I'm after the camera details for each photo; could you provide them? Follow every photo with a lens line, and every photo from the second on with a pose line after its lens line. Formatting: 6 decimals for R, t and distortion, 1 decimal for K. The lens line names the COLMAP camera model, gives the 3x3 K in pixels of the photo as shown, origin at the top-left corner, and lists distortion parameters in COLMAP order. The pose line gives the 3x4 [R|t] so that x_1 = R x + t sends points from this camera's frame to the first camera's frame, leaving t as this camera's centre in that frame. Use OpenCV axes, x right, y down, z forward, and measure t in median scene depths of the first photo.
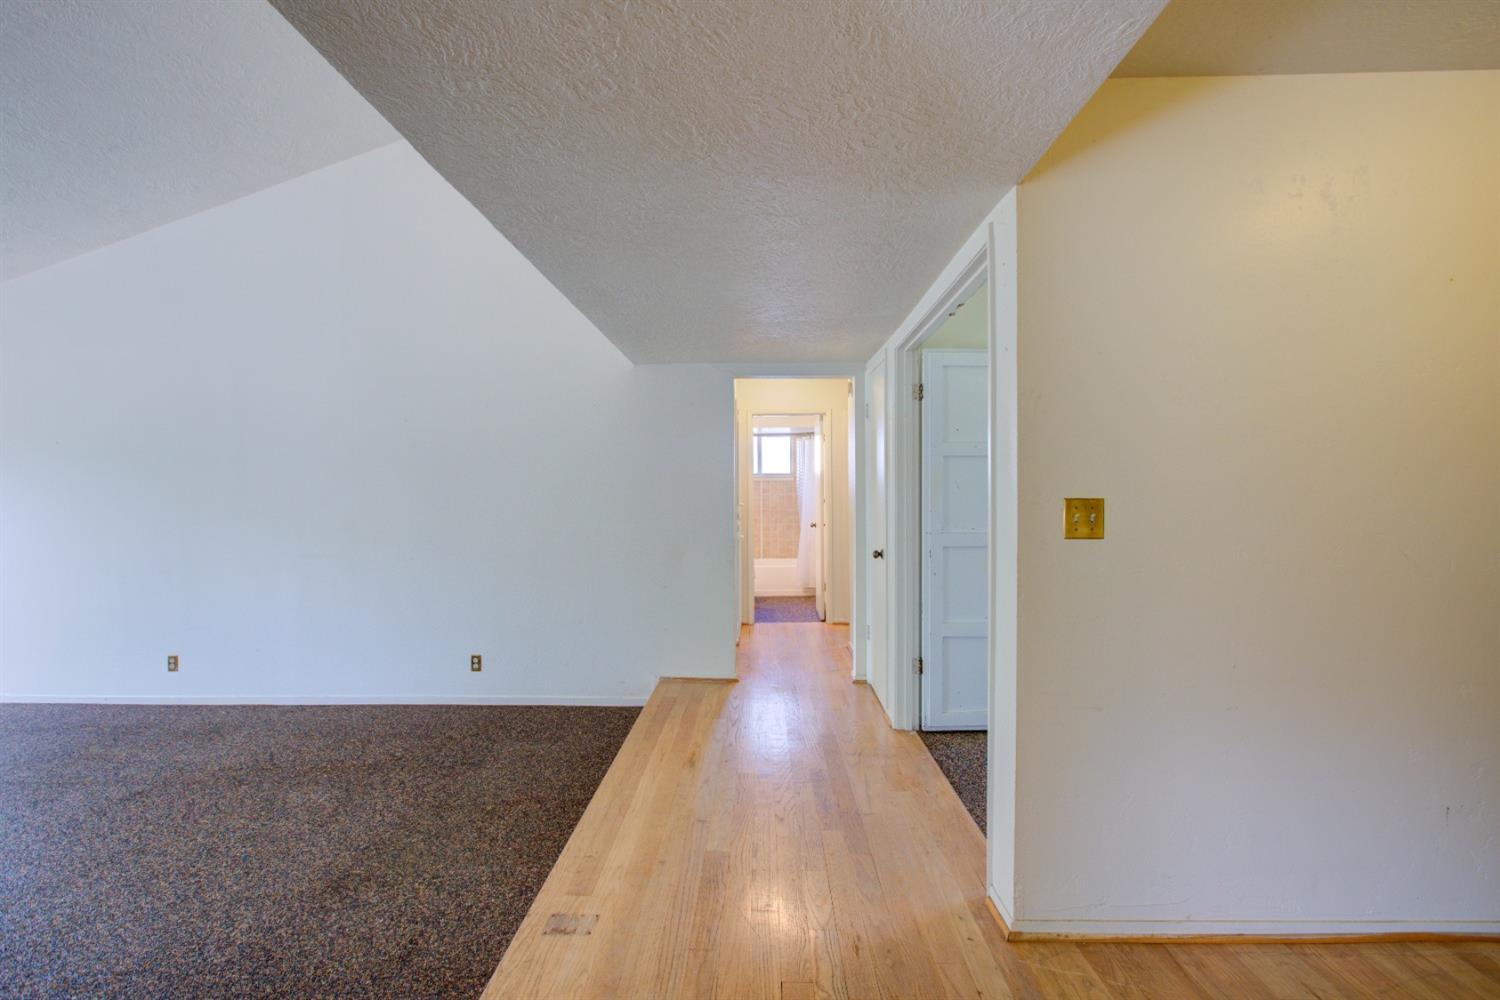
lens RADIAL K [[687.6, 0, 750.7], [0, 687.6, 494.8], [0, 0, 1]] dist [0.000212, 0.001463]
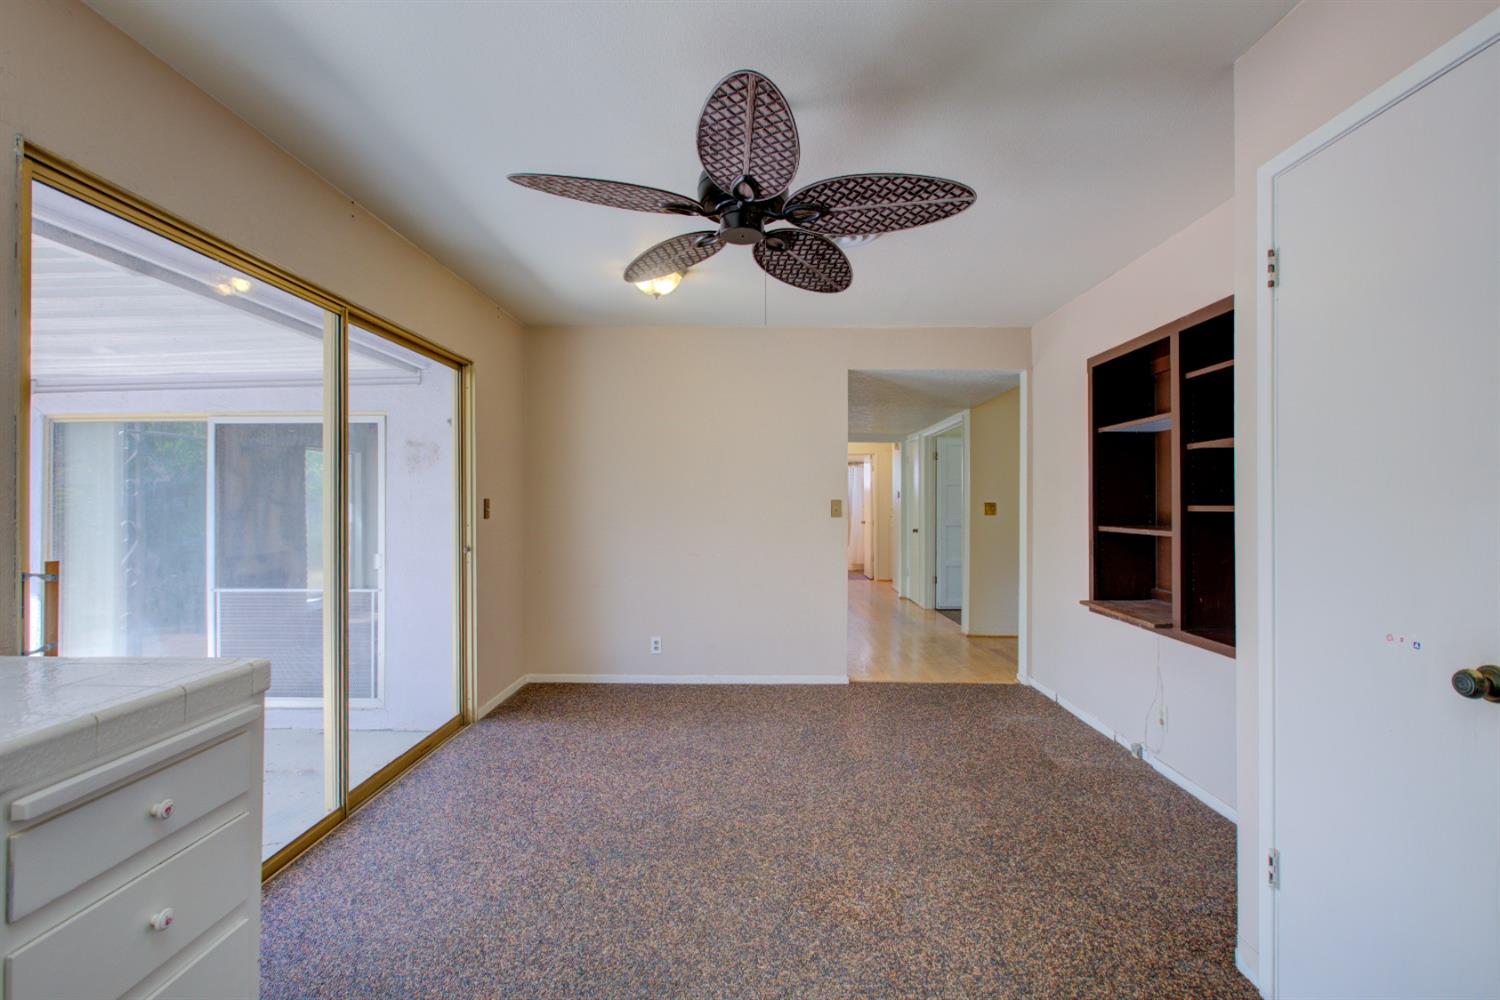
lens RADIAL K [[687.6, 0, 748.8], [0, 687.6, 490.5], [0, 0, 1]] dist [0.000212, 0.001463]
pose [[0.999931, 0.005881, -0.010215, -0.302163], [-0.006094, 0.999764, -0.020870, 0.011793], [0.010090, 0.020931, 0.999730, -1.106115]]
